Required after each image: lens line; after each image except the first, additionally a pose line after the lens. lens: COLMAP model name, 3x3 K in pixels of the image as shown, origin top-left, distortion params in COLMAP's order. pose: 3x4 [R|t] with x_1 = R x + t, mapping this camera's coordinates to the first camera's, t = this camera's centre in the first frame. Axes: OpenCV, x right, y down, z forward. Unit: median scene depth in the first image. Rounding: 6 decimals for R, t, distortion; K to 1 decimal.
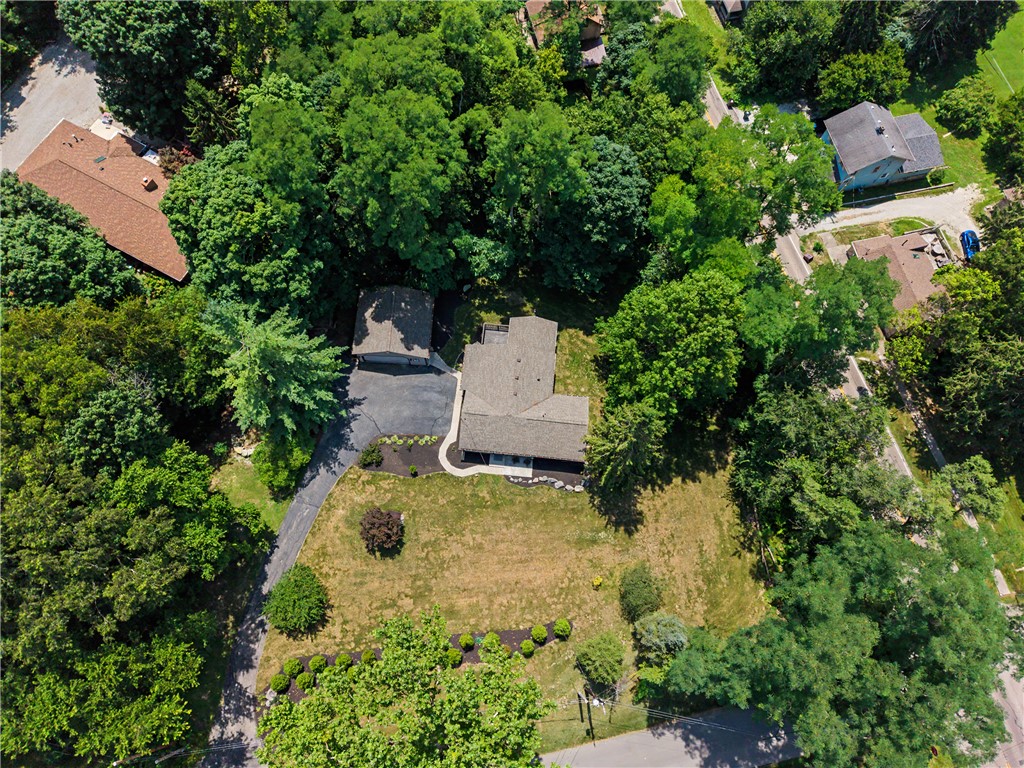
lens RADIAL K [[691.0, 0, 512.0], [0, 691.0, 384.0], [0, 0, 1]] dist [-0.001404, -0.004188]
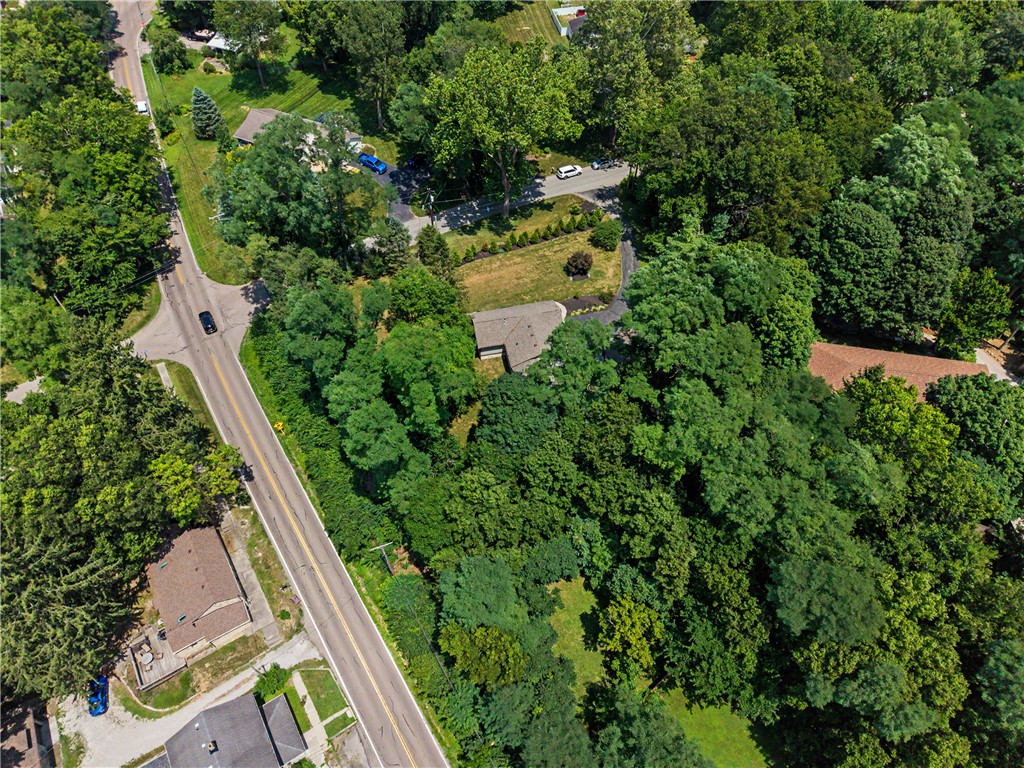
lens RADIAL K [[684.8, 0, 512.0], [0, 684.8, 384.0], [0, 0, 1]] dist [0.007621, -0.002951]
pose [[-0.947562, 0.230699, -0.221144, 0.364487], [-0.310986, -0.506330, 0.804312, -1.127237], [0.073582, 0.830908, 0.551523, 0.323035]]
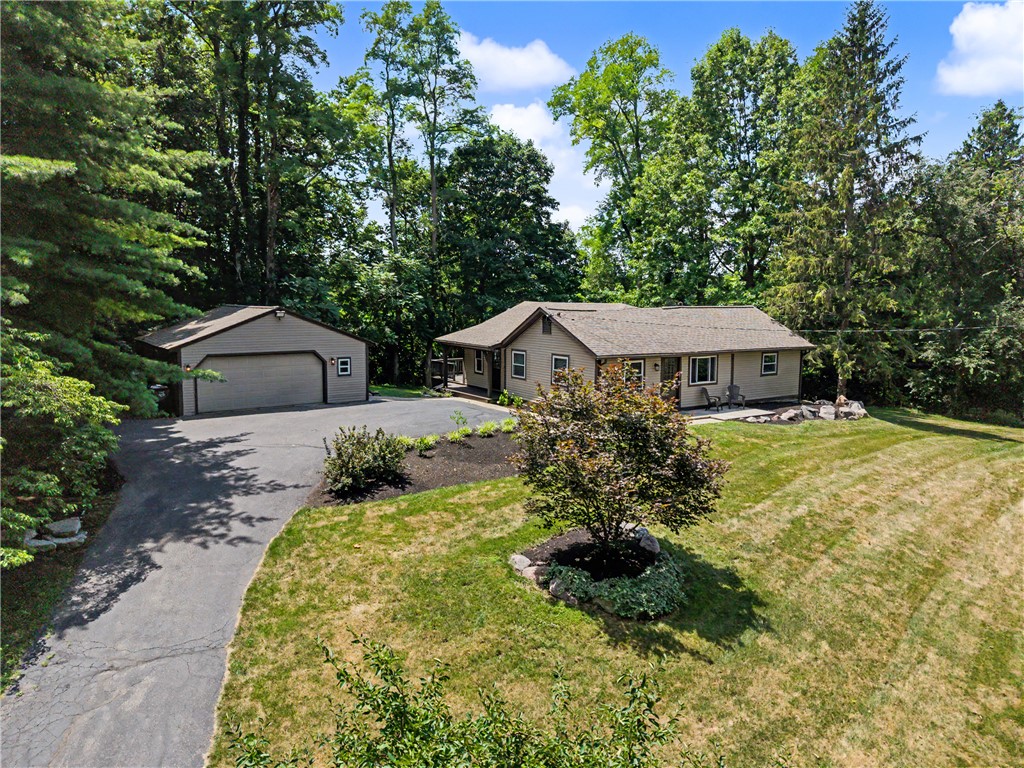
lens RADIAL K [[684.8, 0, 512.0], [0, 684.8, 384.0], [0, 0, 1]] dist [0.007621, -0.002951]
pose [[0.779652, -0.098890, 0.618356, -0.318127], [0.594593, 0.426716, -0.681449, 0.299946], [-0.196474, 0.898963, 0.391489, 0.864632]]
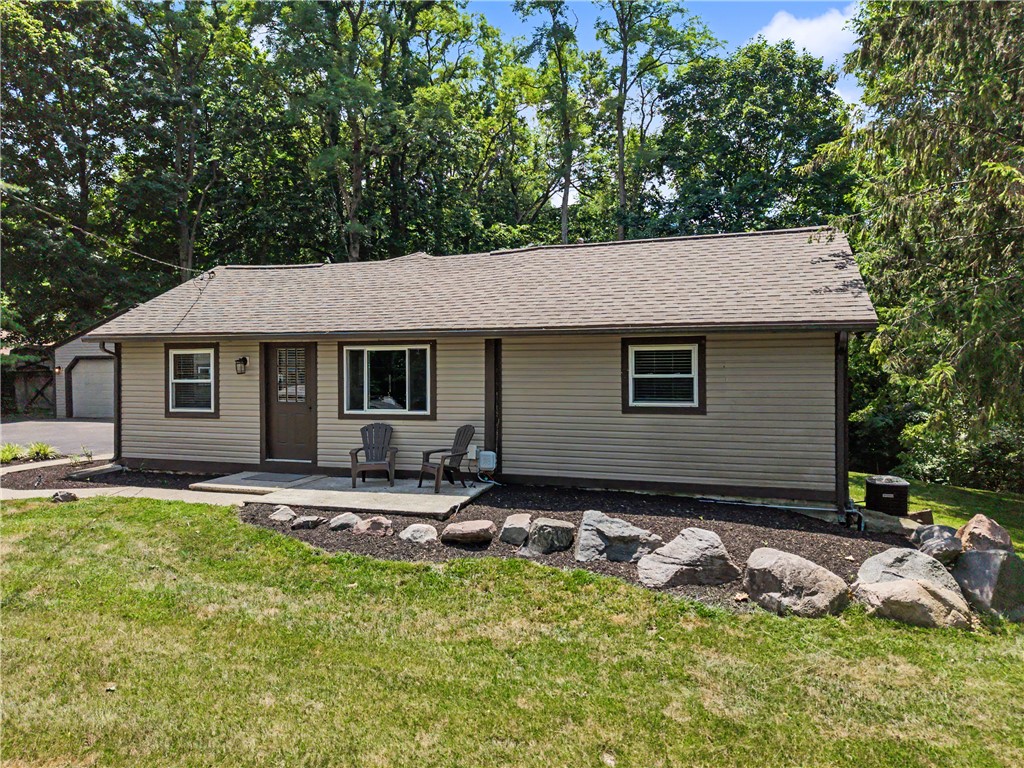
lens RADIAL K [[715.9, 0, 516.1], [0, 715.9, 370.5], [0, 0, 1]] dist [0.005292, 0.000394]
pose [[0.976044, -0.033236, -0.215019, 0.067426], [-0.190626, 0.345743, -0.918762, 0.237389], [0.104878, 0.937740, 0.331125, 0.935962]]
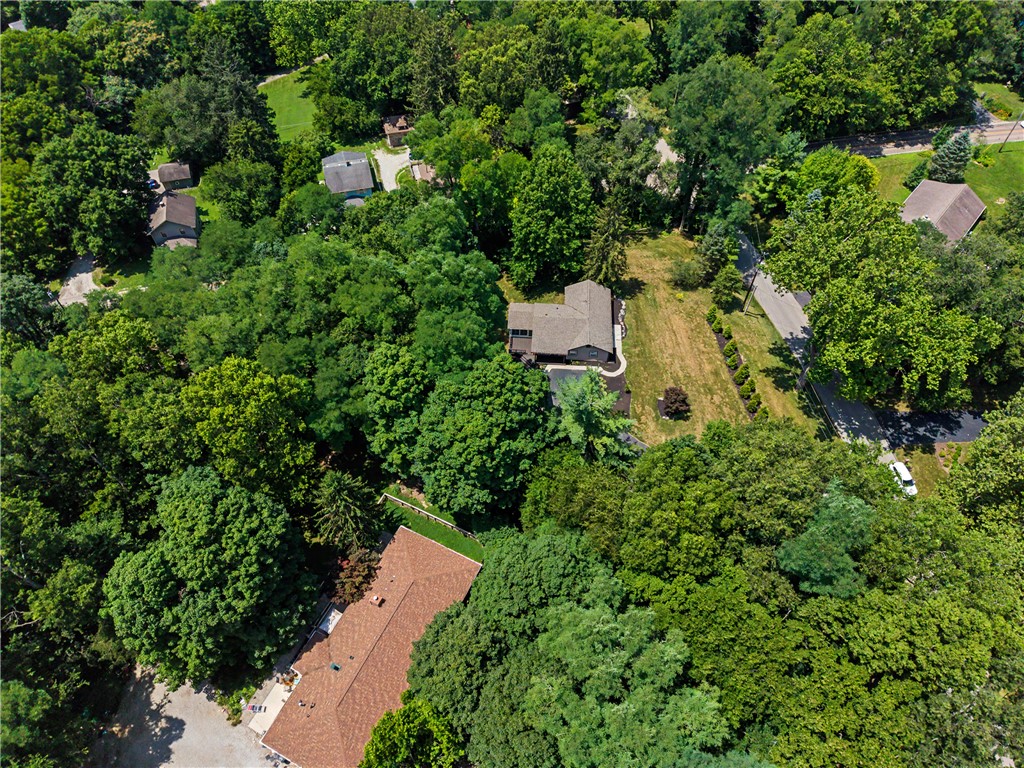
lens RADIAL K [[684.2, 0, 515.3], [0, 684.2, 386.9], [0, 0, 1]] dist [0.015403, -0.009199]
pose [[-0.034947, -0.808109, 0.587995, -0.910938], [0.941005, 0.171544, 0.291690, -0.468175], [-0.336585, 0.563500, 0.754440, 0.064229]]
